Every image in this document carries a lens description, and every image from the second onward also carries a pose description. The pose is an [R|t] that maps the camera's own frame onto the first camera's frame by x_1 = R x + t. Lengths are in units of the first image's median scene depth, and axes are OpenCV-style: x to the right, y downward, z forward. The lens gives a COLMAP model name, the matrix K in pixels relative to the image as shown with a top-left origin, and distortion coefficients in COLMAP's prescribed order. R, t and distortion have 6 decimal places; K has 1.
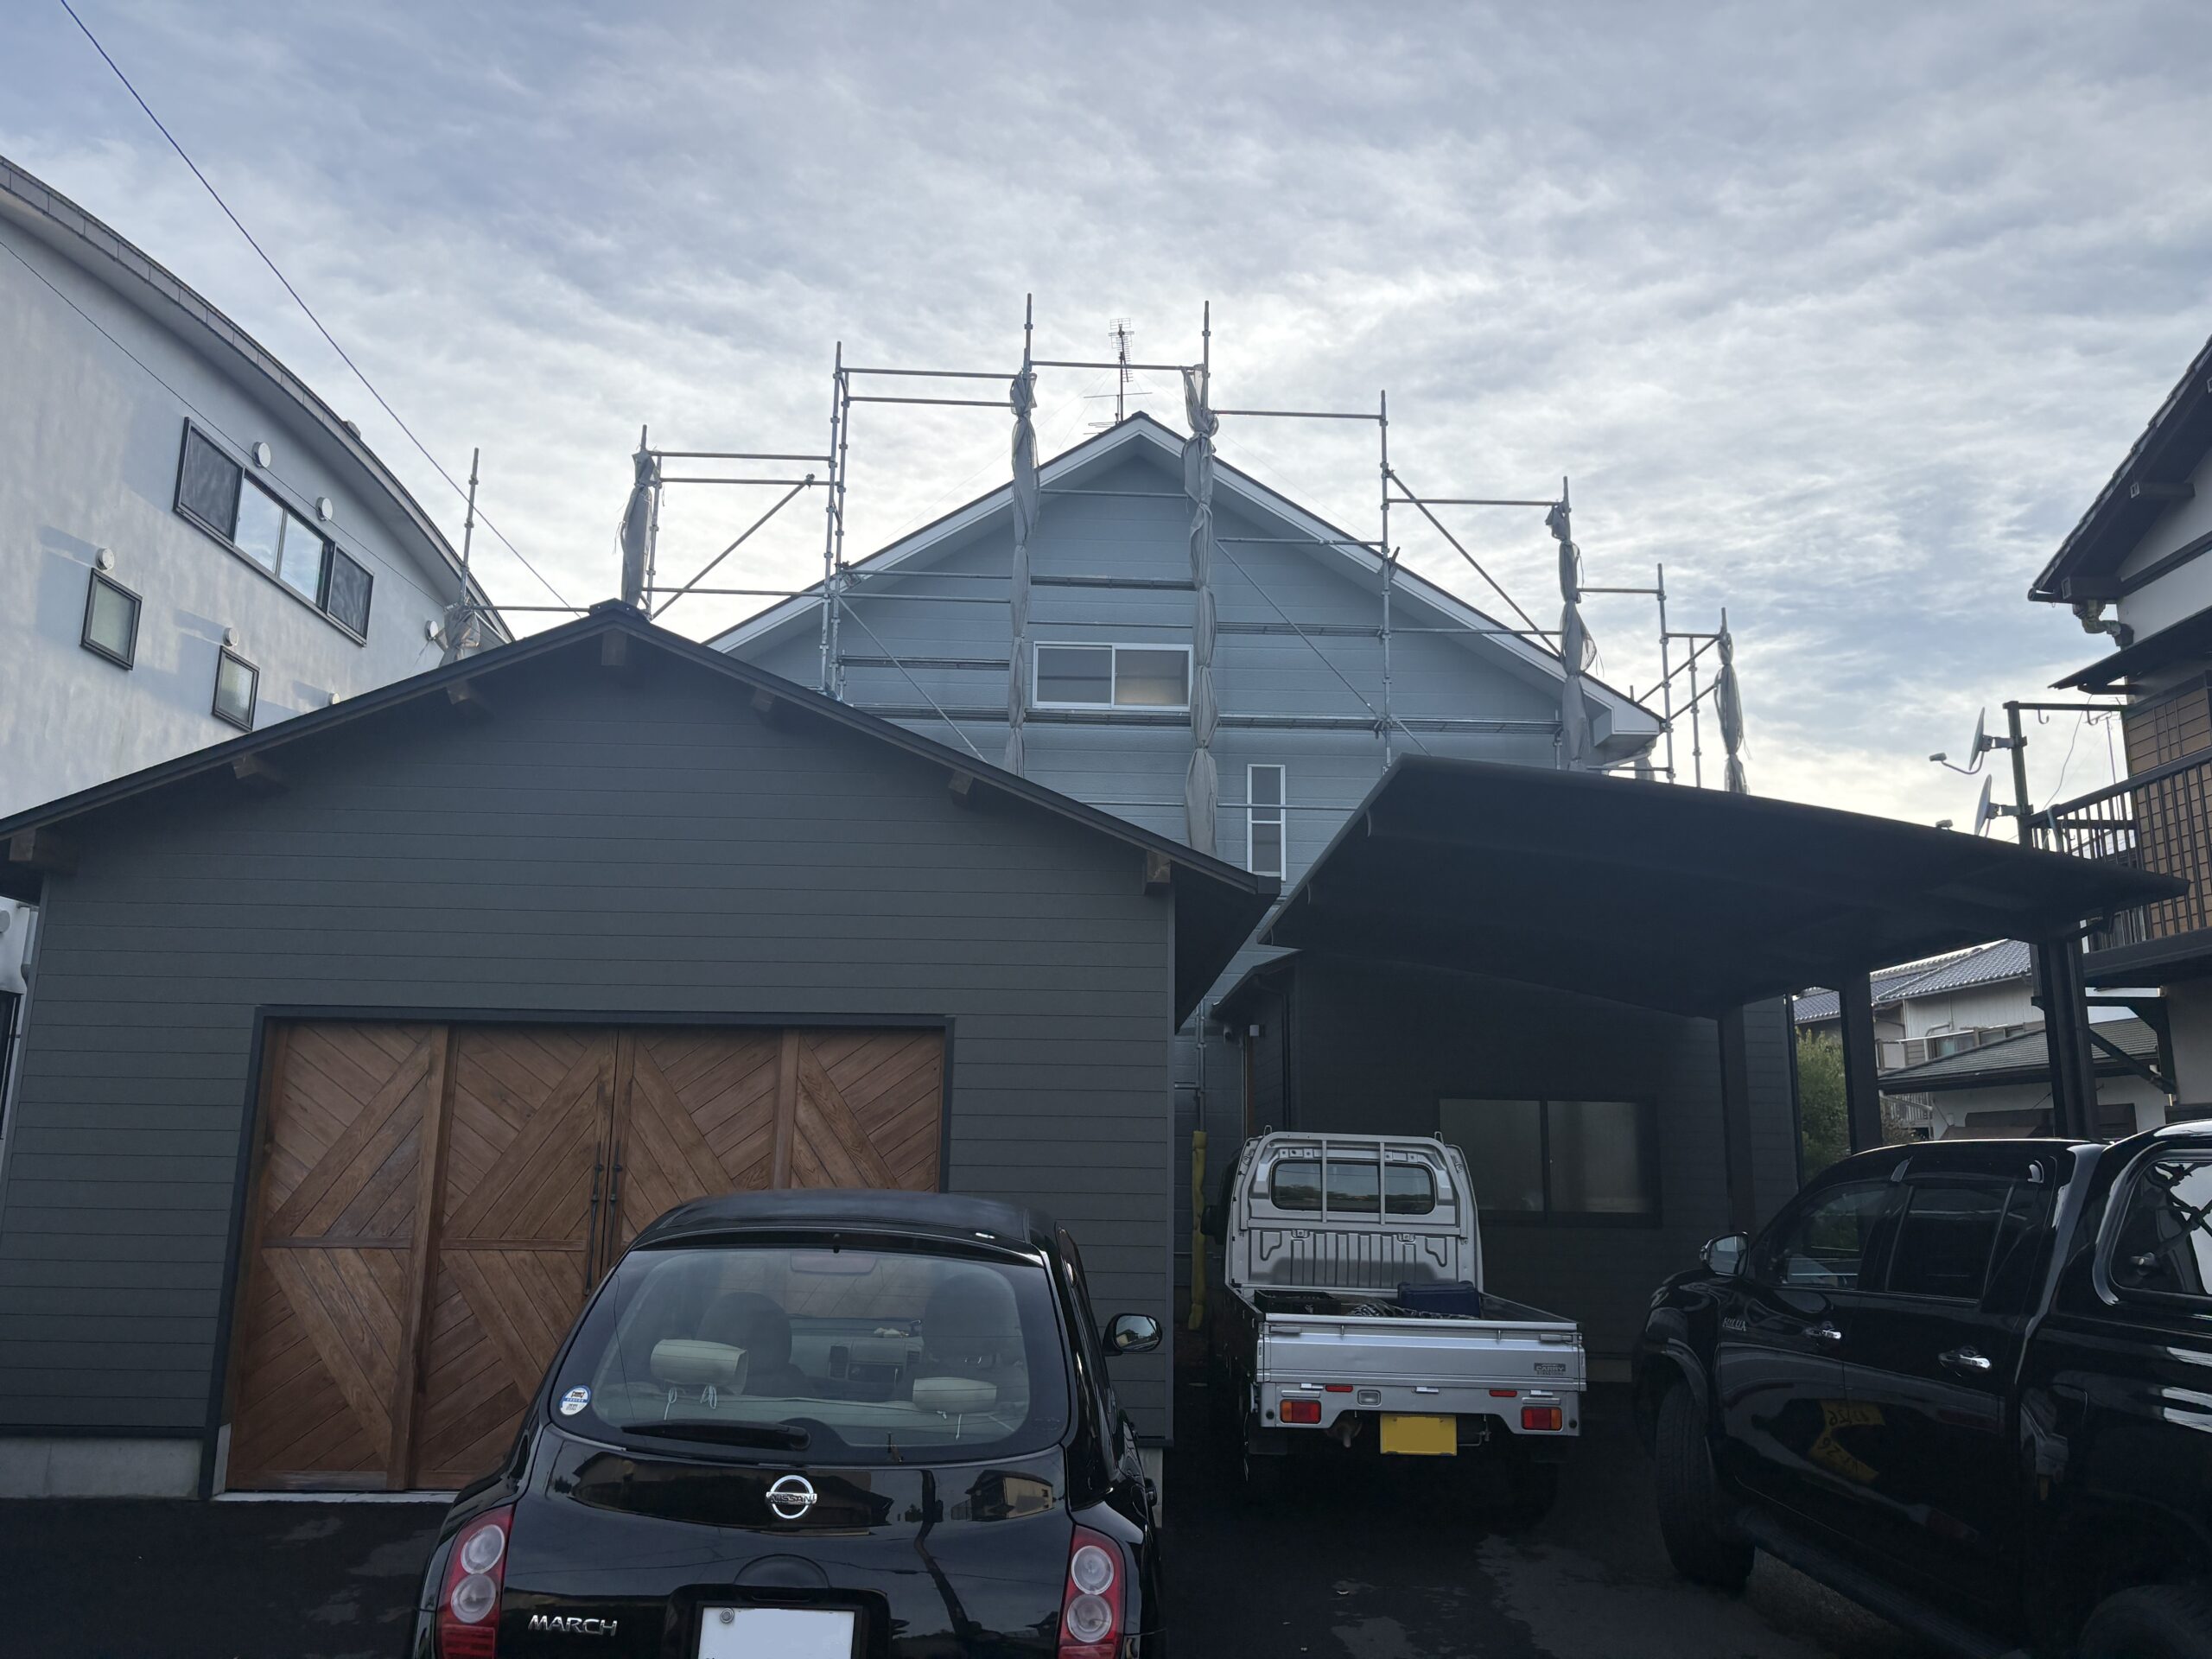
lens RADIAL K [[1676.5, 0, 1088.1], [0, 1676.5, 804.6], [0, 0, 1]] dist [-0.004291, 0.130057]
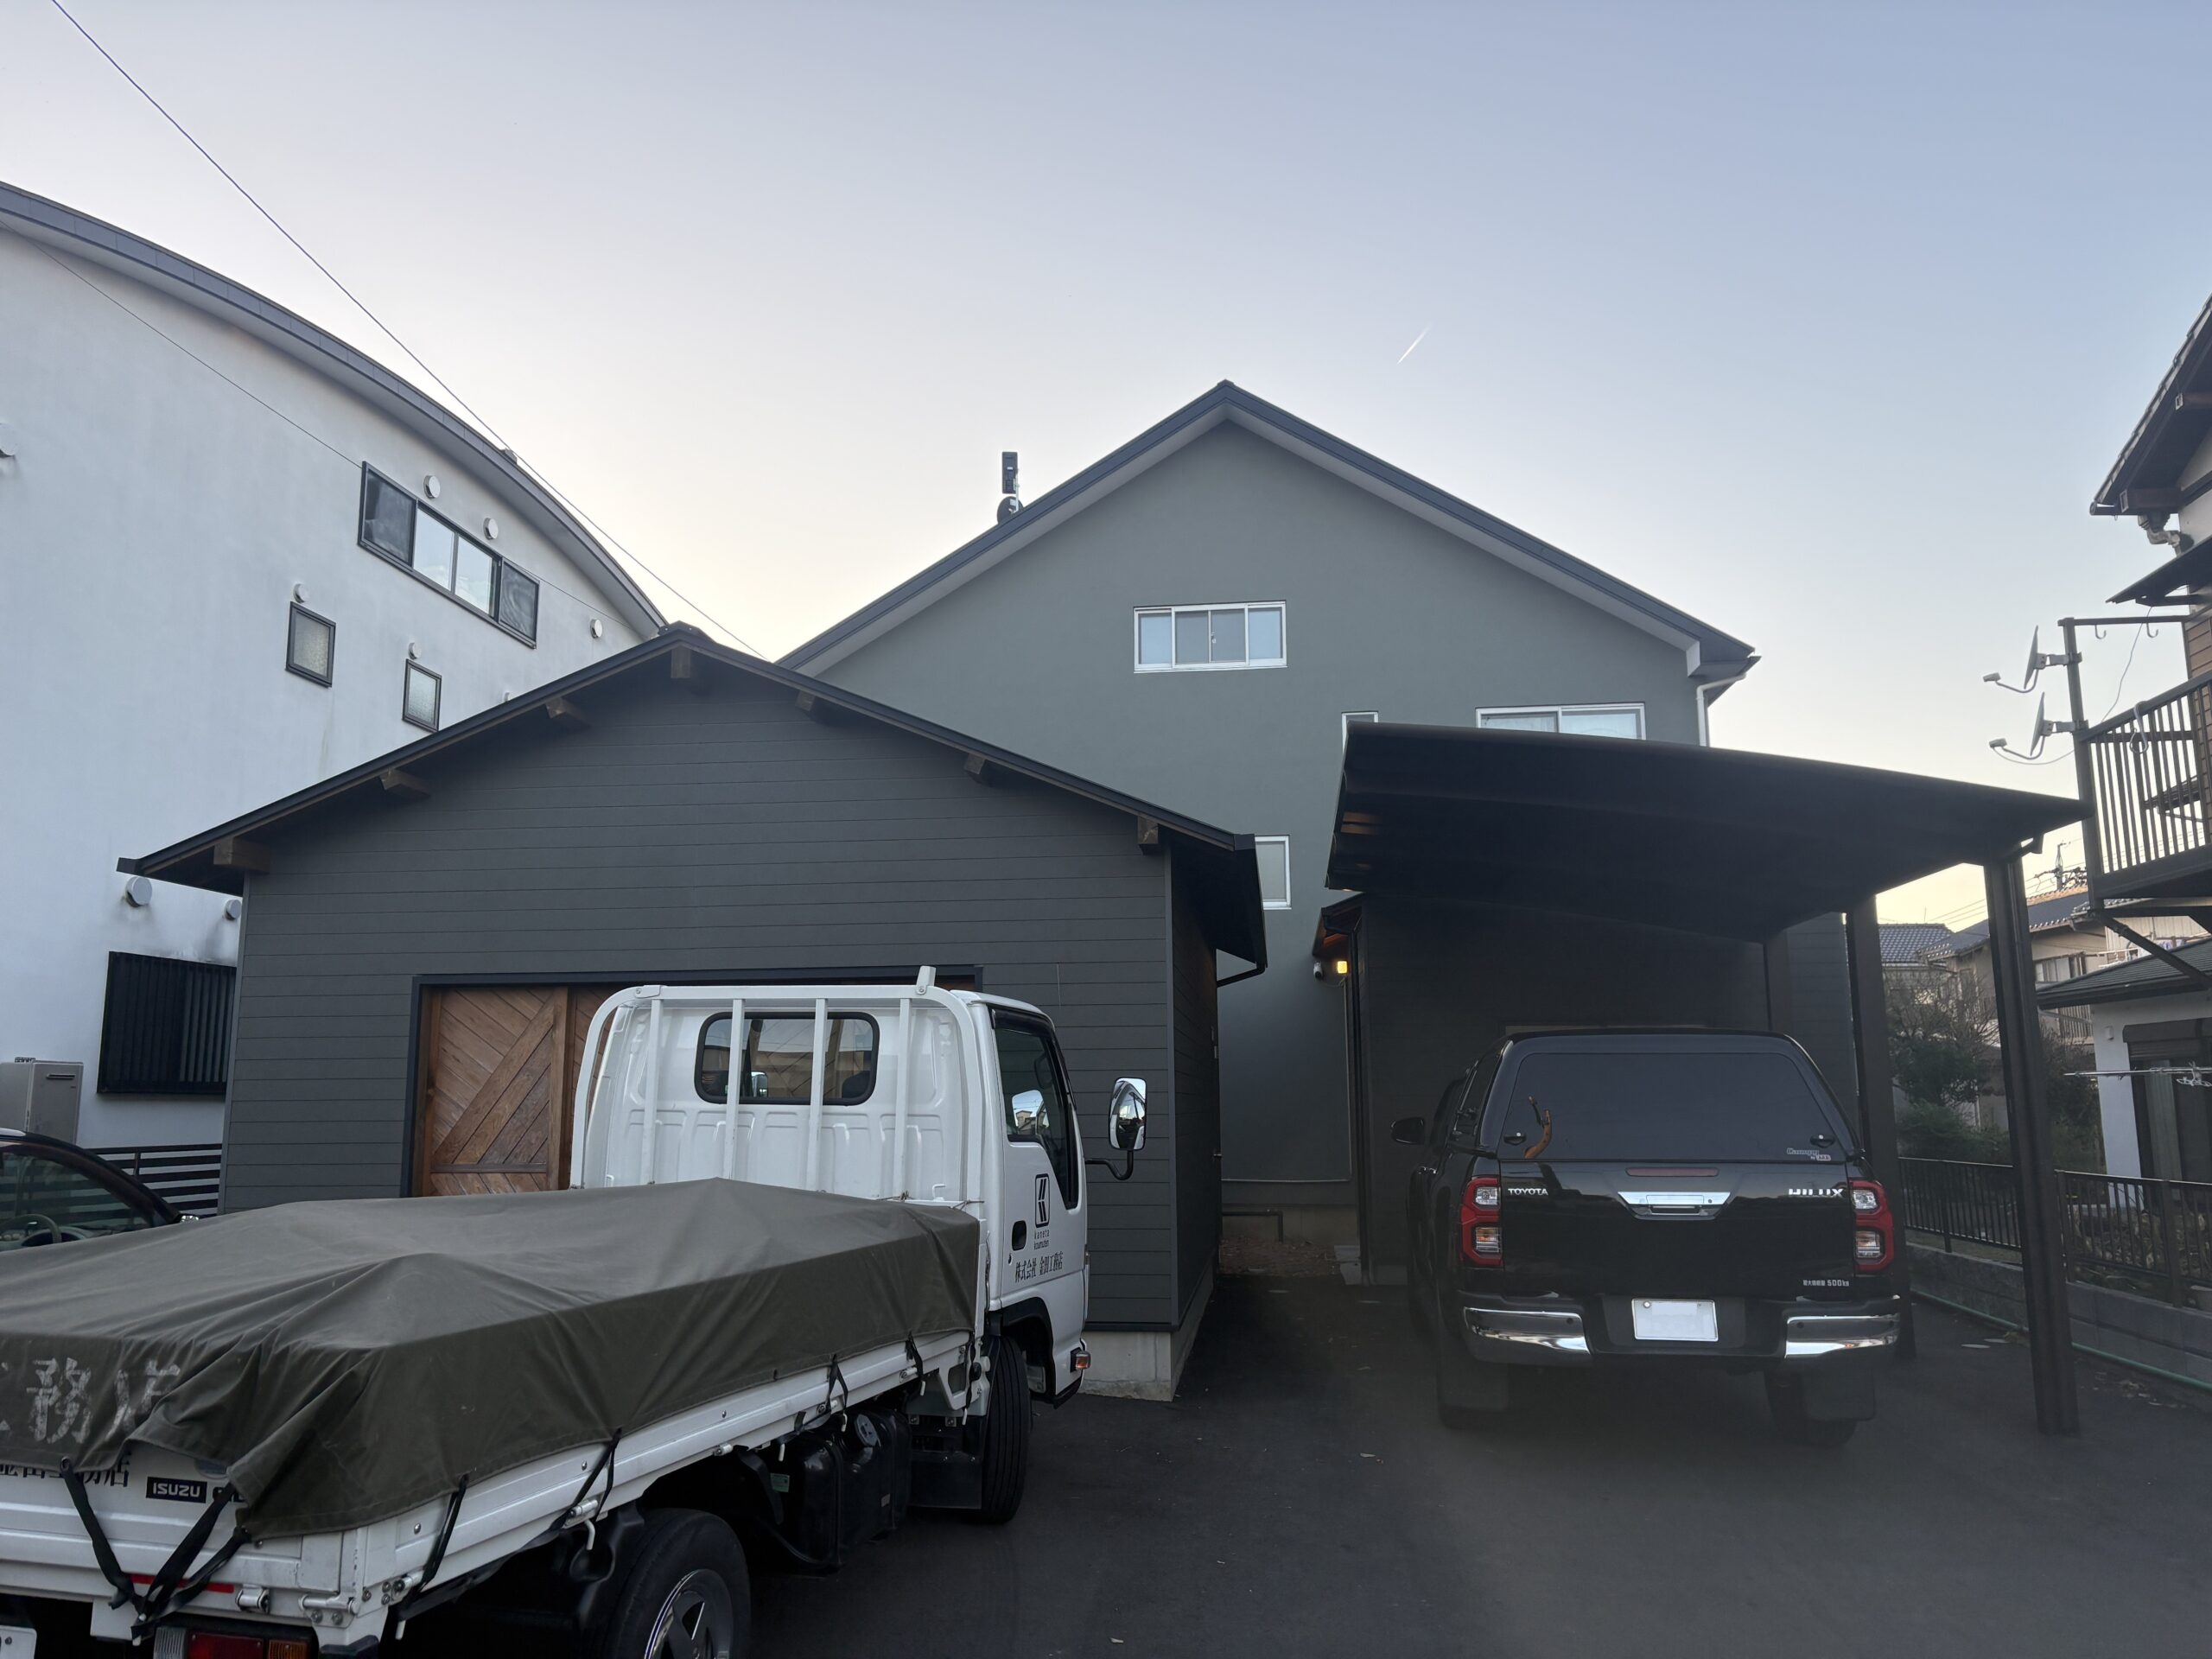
lens RADIAL K [[1676.5, 0, 1088.1], [0, 1676.5, 804.6], [0, 0, 1]] dist [-0.004291, 0.130057]
pose [[0.991263, -0.044390, -0.124207, 0.088024], [0.048844, 0.998260, 0.033044, -0.012115], [0.122524, -0.038822, 0.991706, -0.080945]]
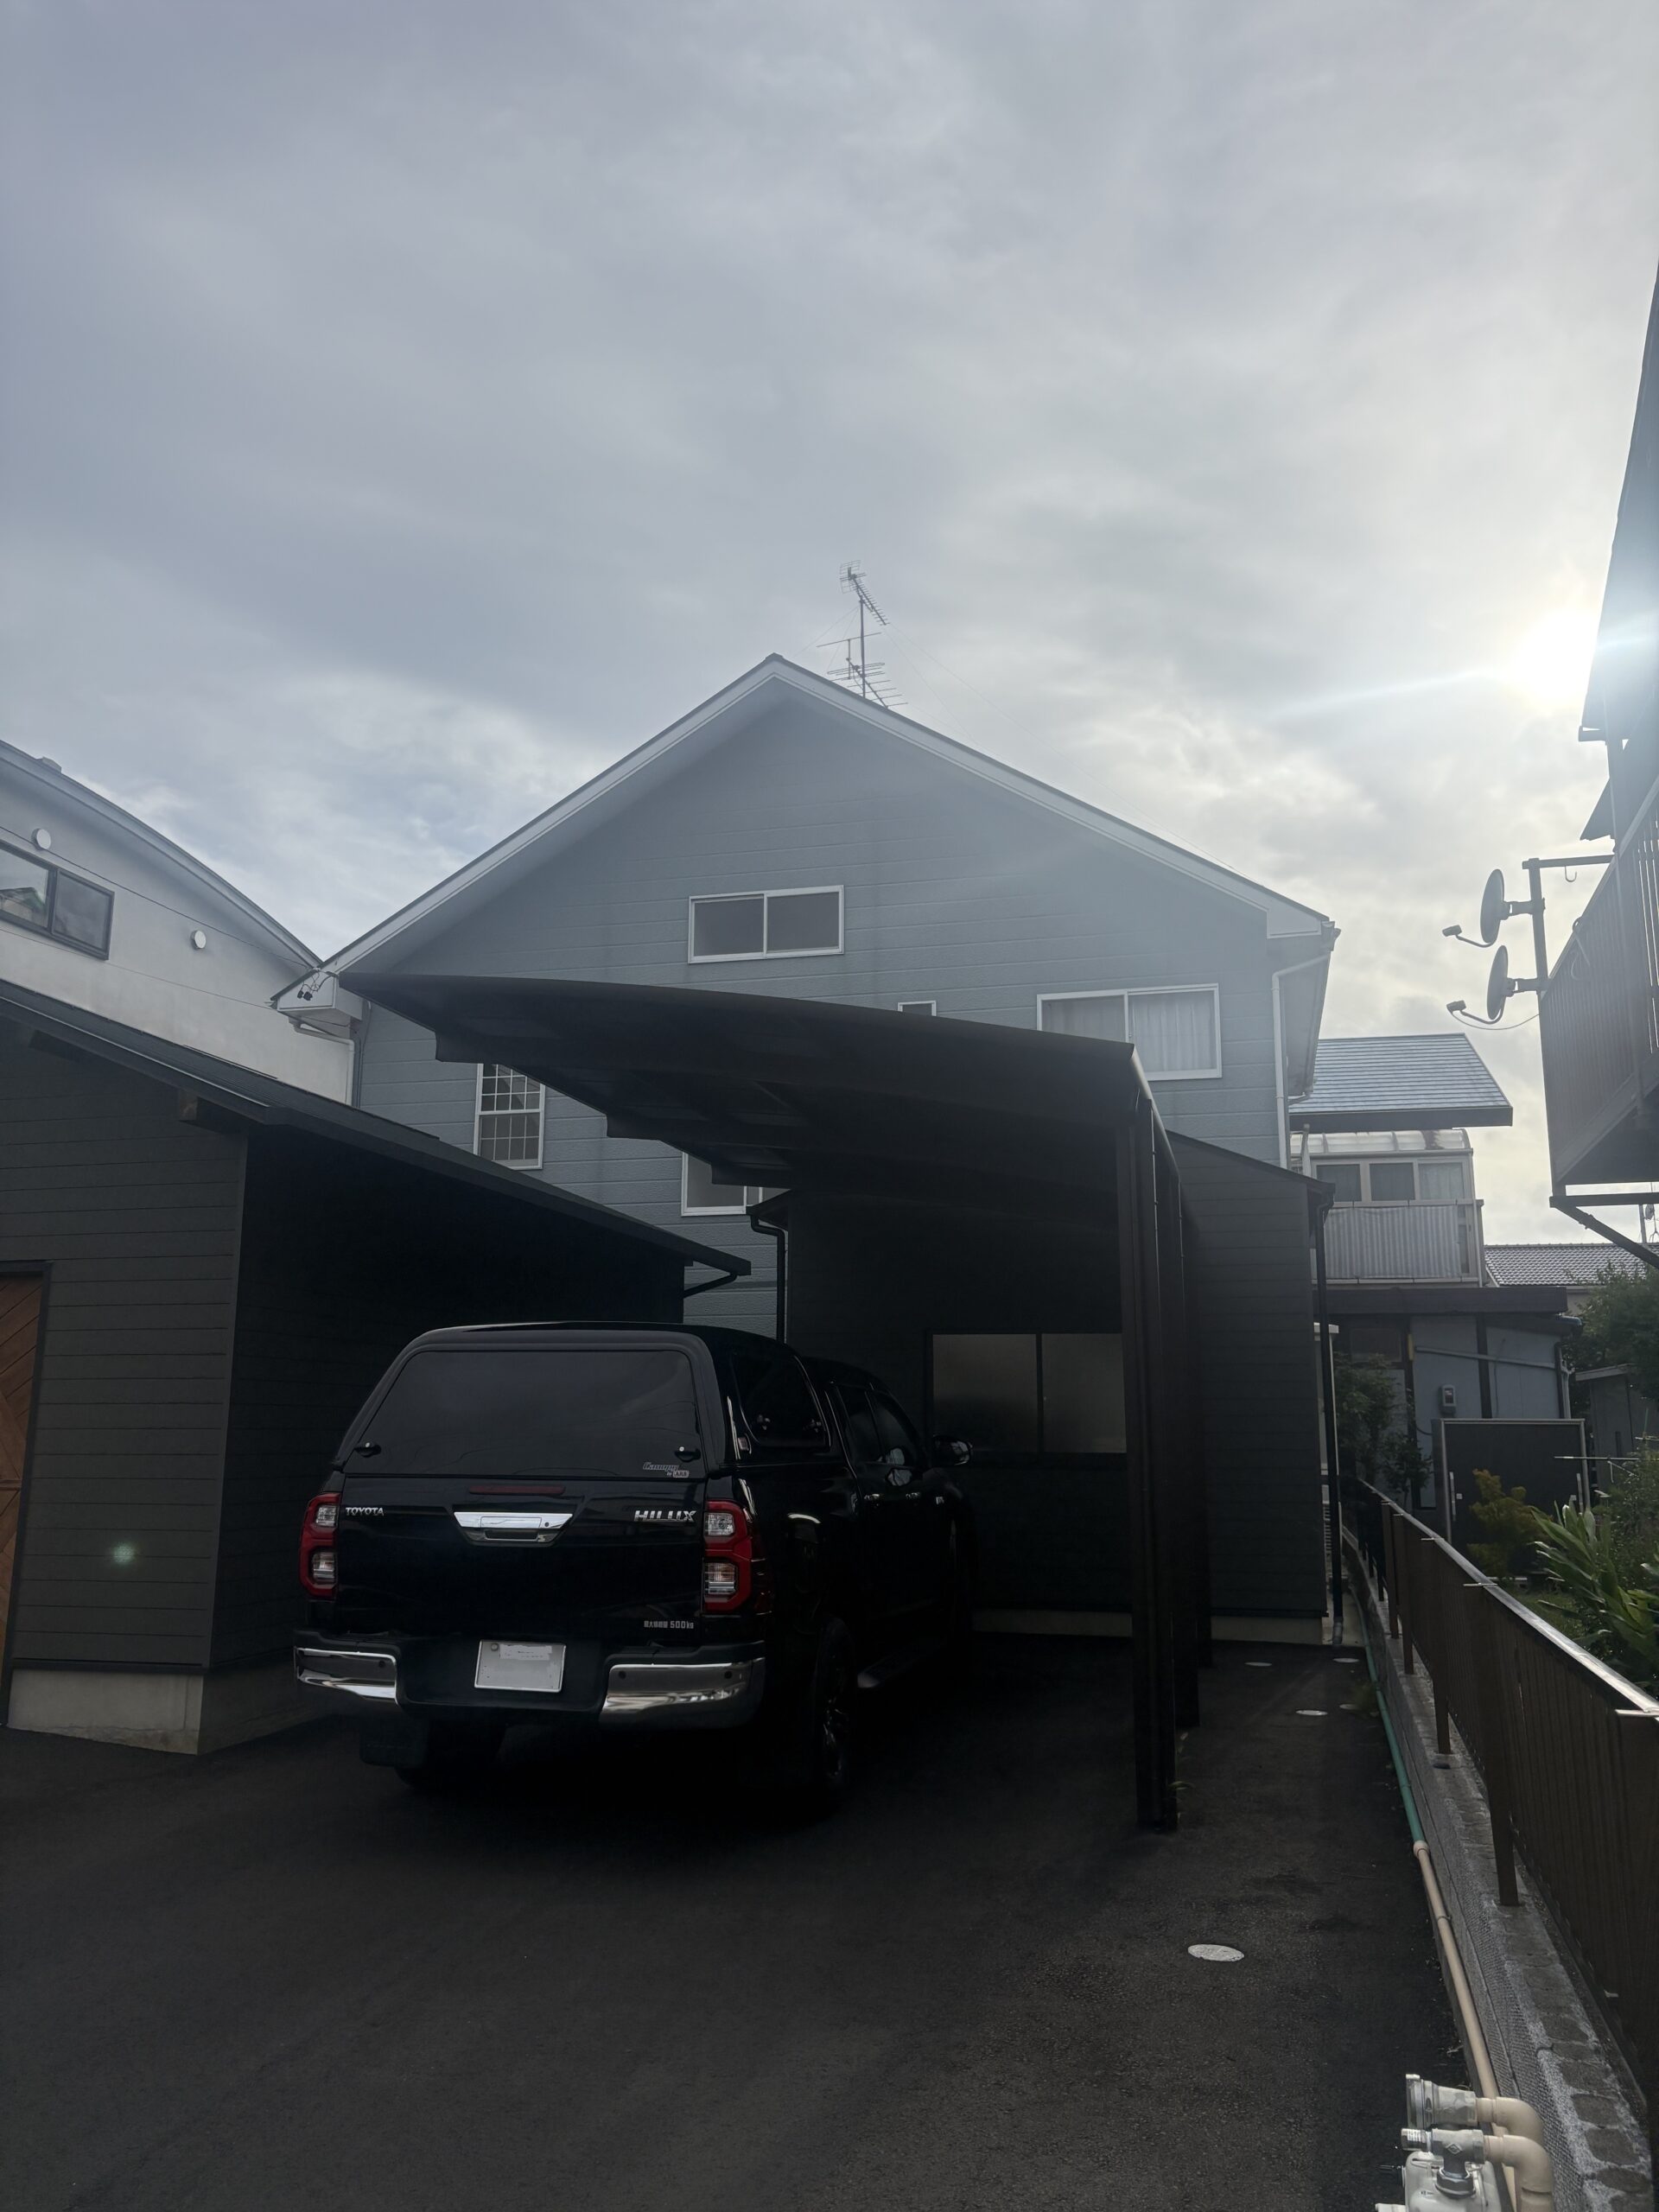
lens RADIAL K [[1676.5, 0, 829.5], [0, 1676.5, 1106.0], [0, 0, 1]] dist [-0.004291, 0.130057]
pose [[0.961245, -0.062905, -0.268423, 0.424004], [0.067934, 0.997645, 0.009481, 0.032717], [0.267194, -0.027349, 0.963255, 0.068721]]
